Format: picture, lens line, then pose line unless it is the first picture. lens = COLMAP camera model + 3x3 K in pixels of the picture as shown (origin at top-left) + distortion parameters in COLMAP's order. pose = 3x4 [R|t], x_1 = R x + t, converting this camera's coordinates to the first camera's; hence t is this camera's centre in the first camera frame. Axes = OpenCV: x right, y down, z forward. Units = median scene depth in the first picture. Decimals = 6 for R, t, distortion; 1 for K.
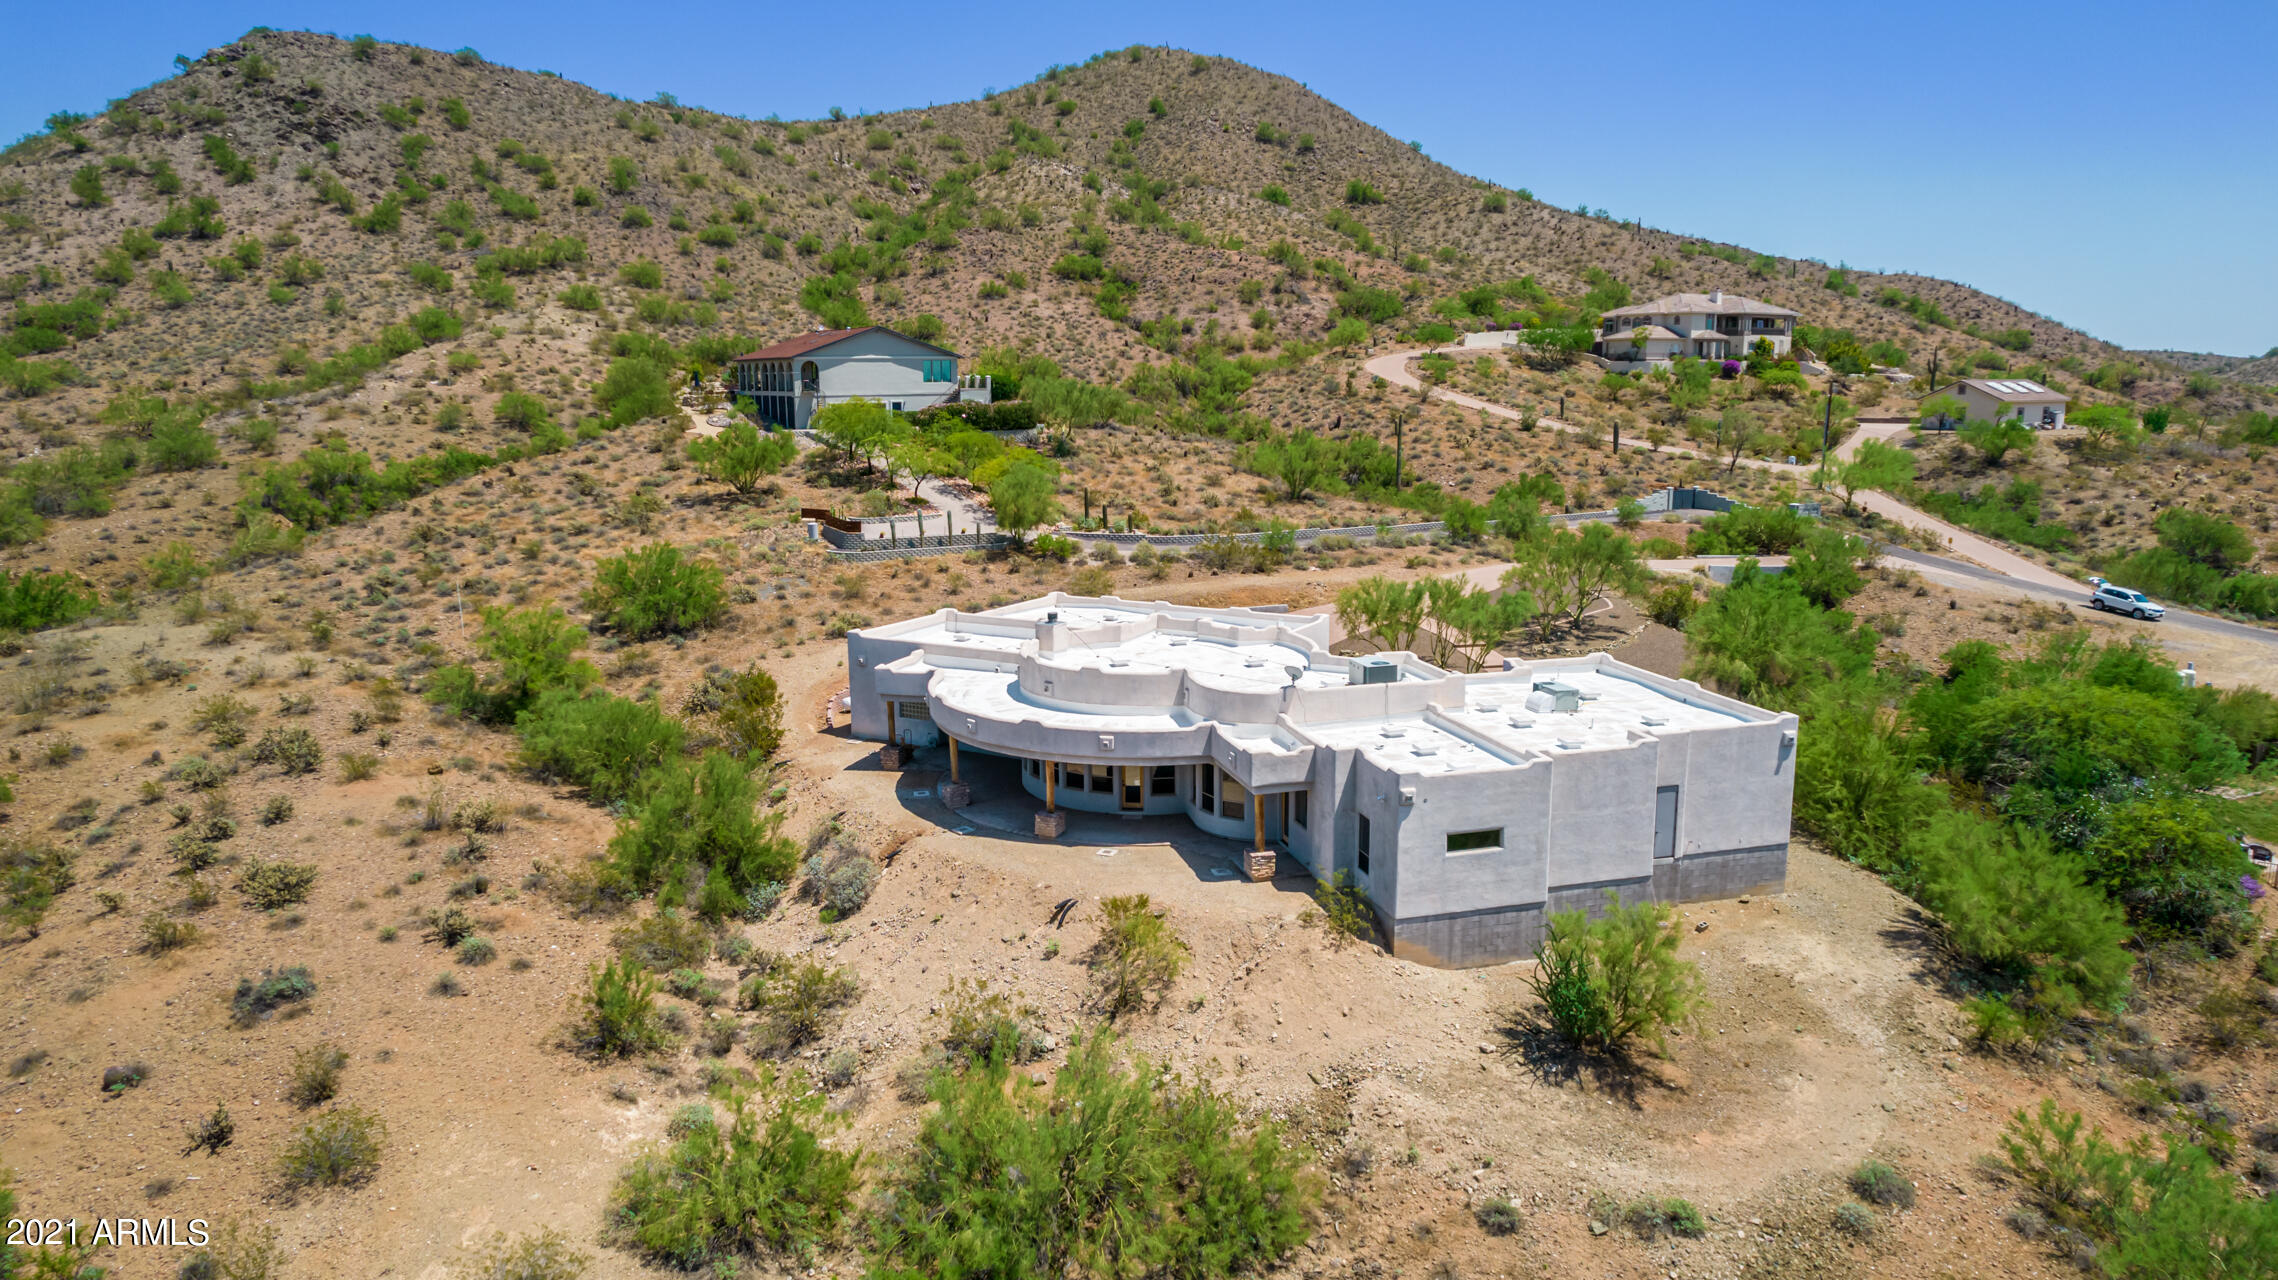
lens RADIAL K [[1464.9, 0, 1143.0], [0, 1464.9, 631.6], [0, 0, 1]] dist [-0.083450, 0.078644]
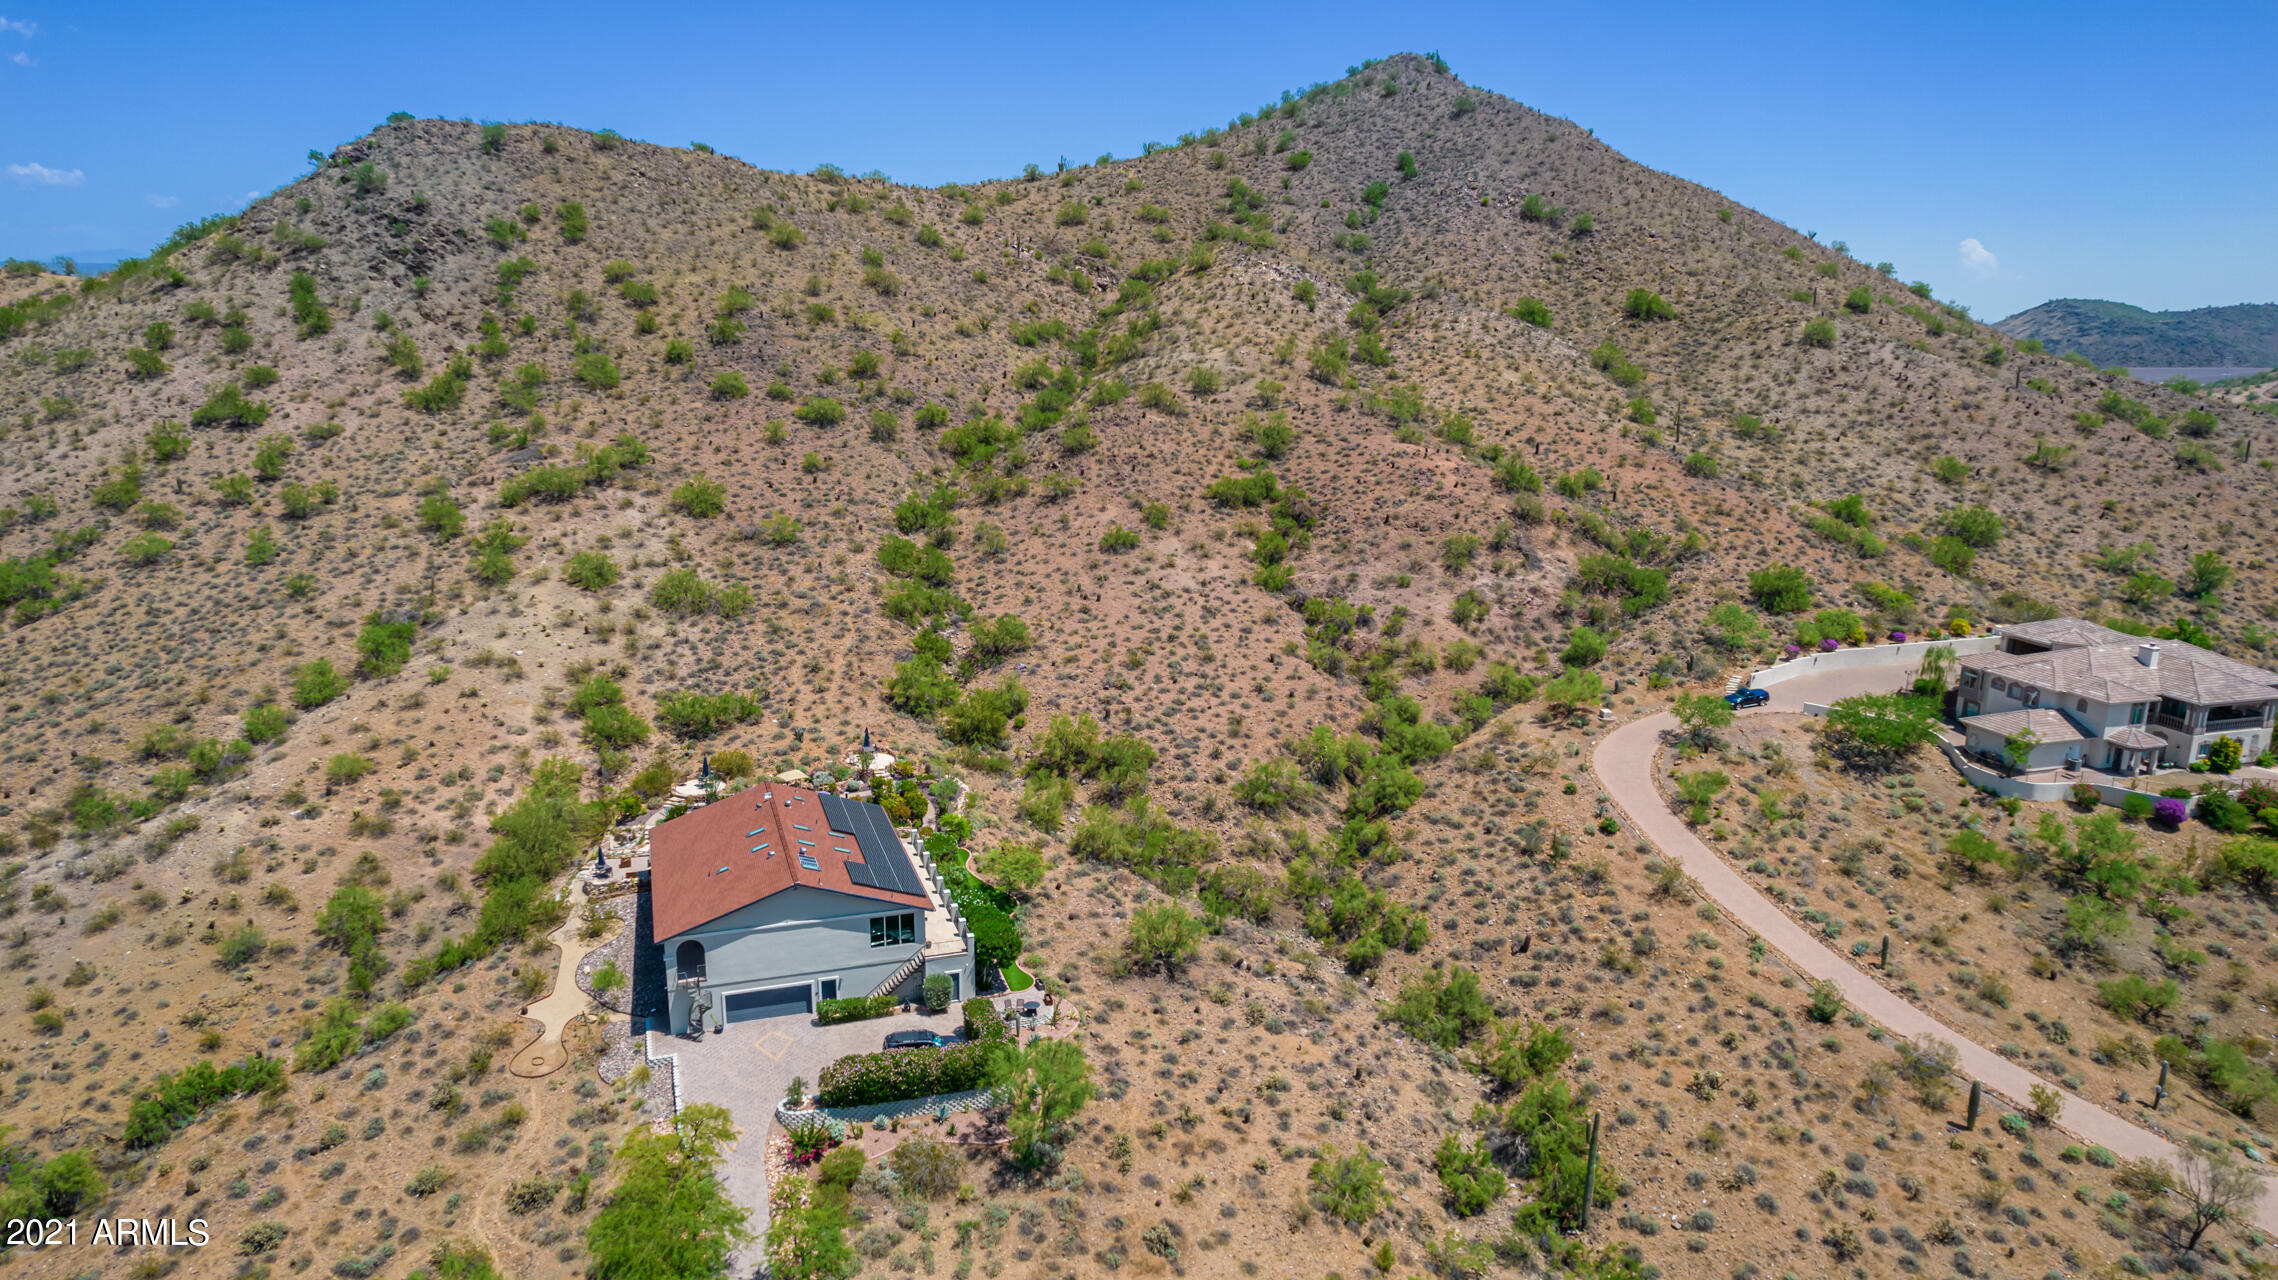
lens RADIAL K [[1464.9, 0, 1143.0], [0, 1464.9, 631.6], [0, 0, 1]] dist [-0.083450, 0.078644]
pose [[0.980879, 0.062356, -0.184361, 0.047461], [-0.052494, 0.996941, 0.057908, -0.196442], [0.187407, -0.047123, 0.981151, 0.201783]]
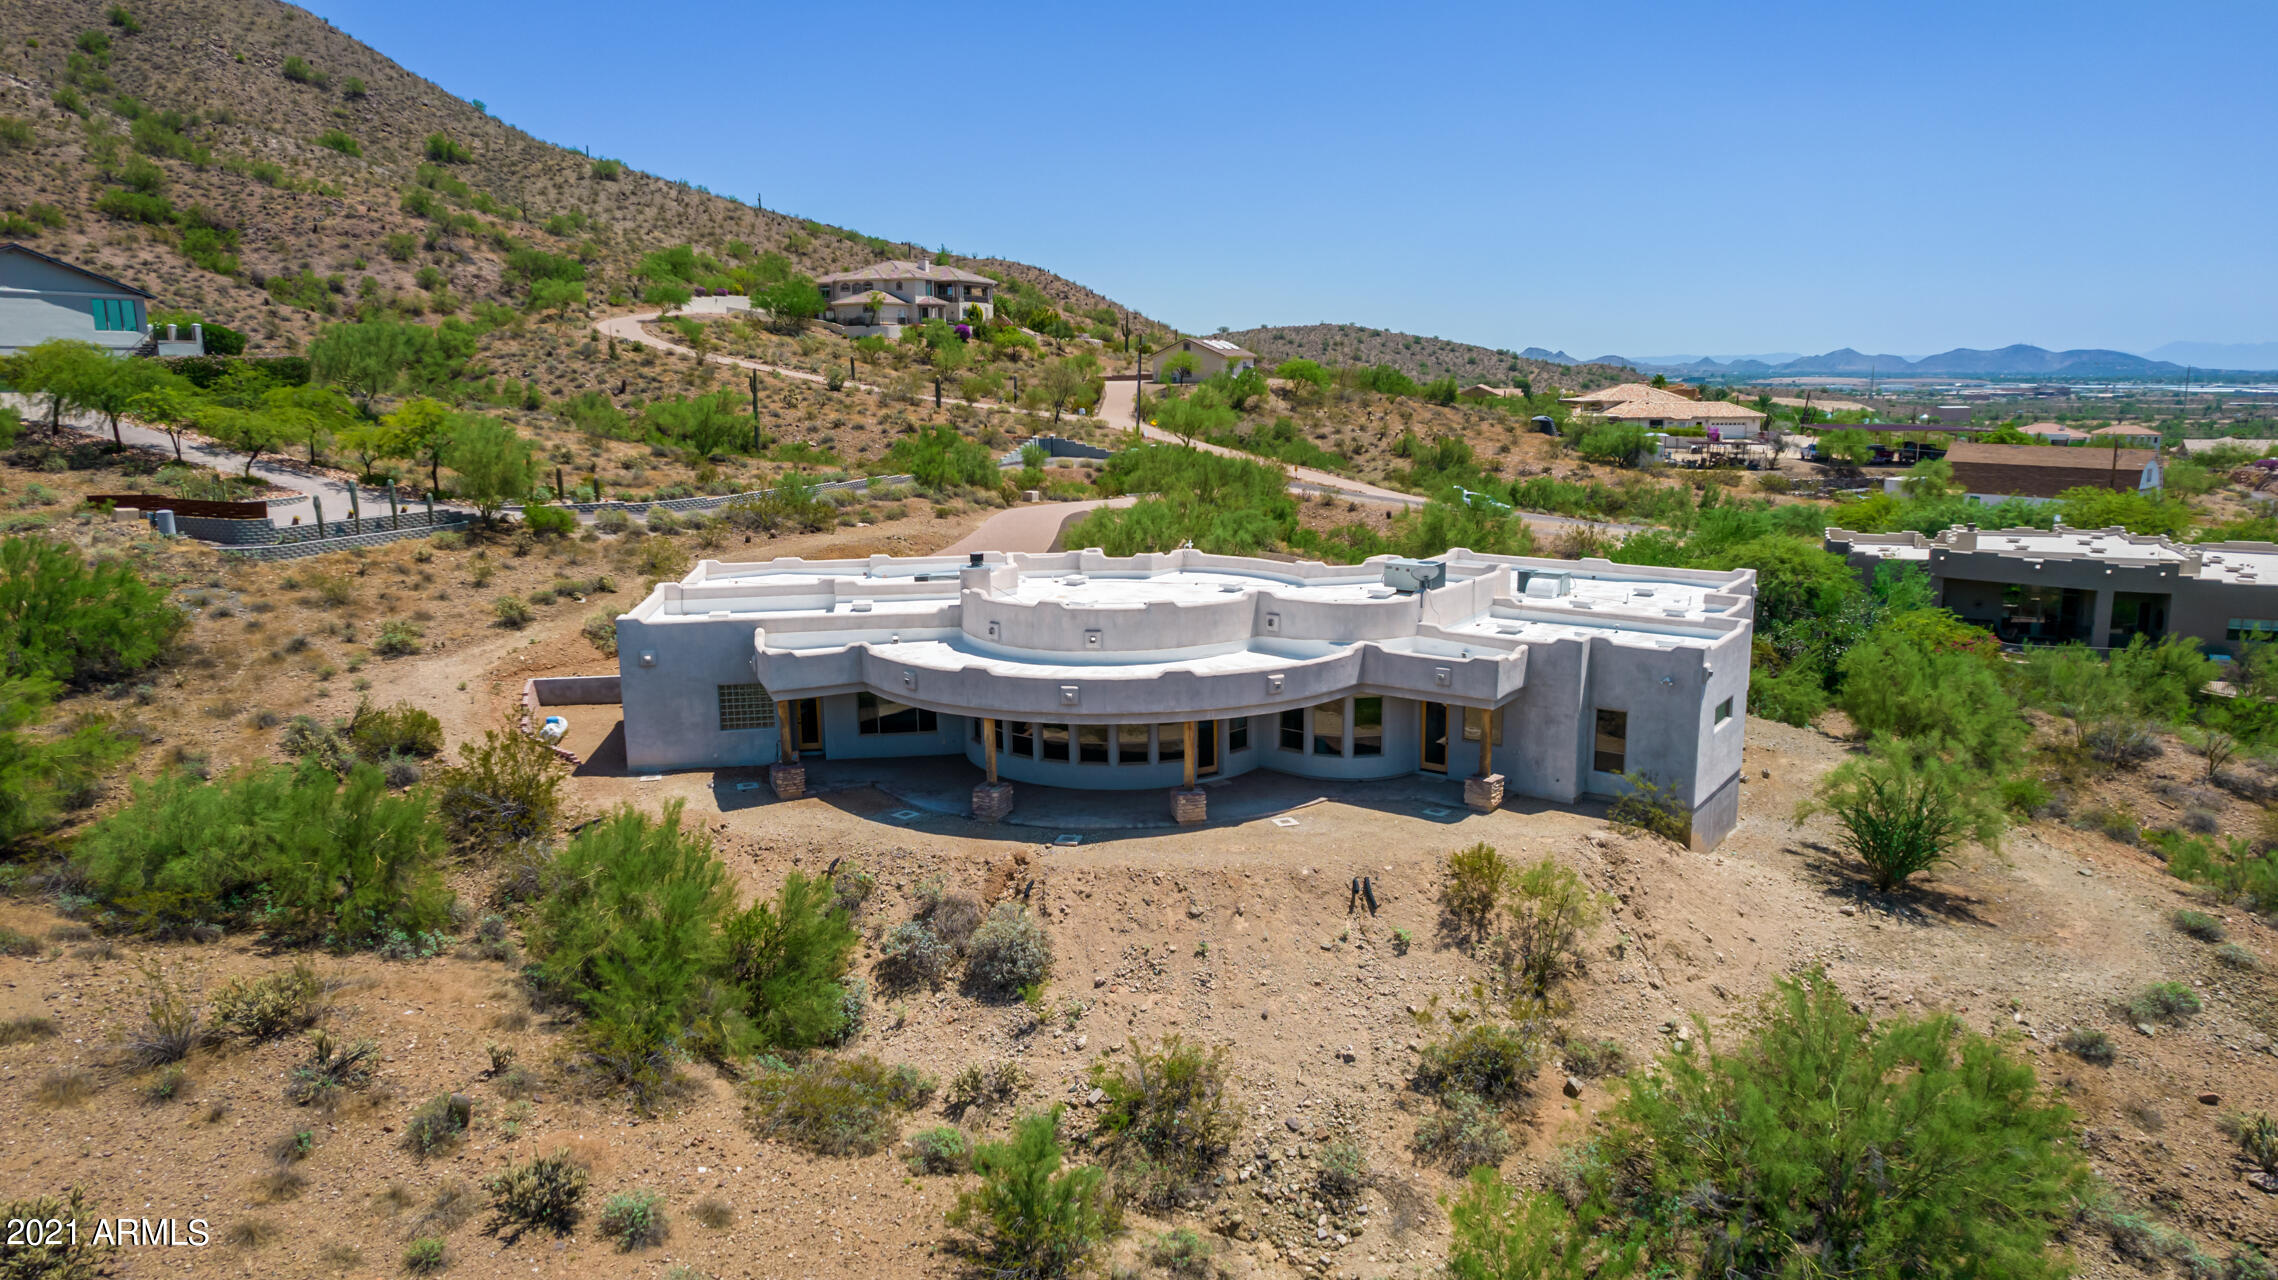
lens RADIAL K [[1464.9, 0, 1143.0], [0, 1464.9, 631.6], [0, 0, 1]] dist [-0.083450, 0.078644]
pose [[0.783305, -0.111820, 0.611497, -0.105755], [0.111242, 0.993024, 0.039090, 0.001812], [-0.611603, 0.037405, 0.790280, 0.080014]]
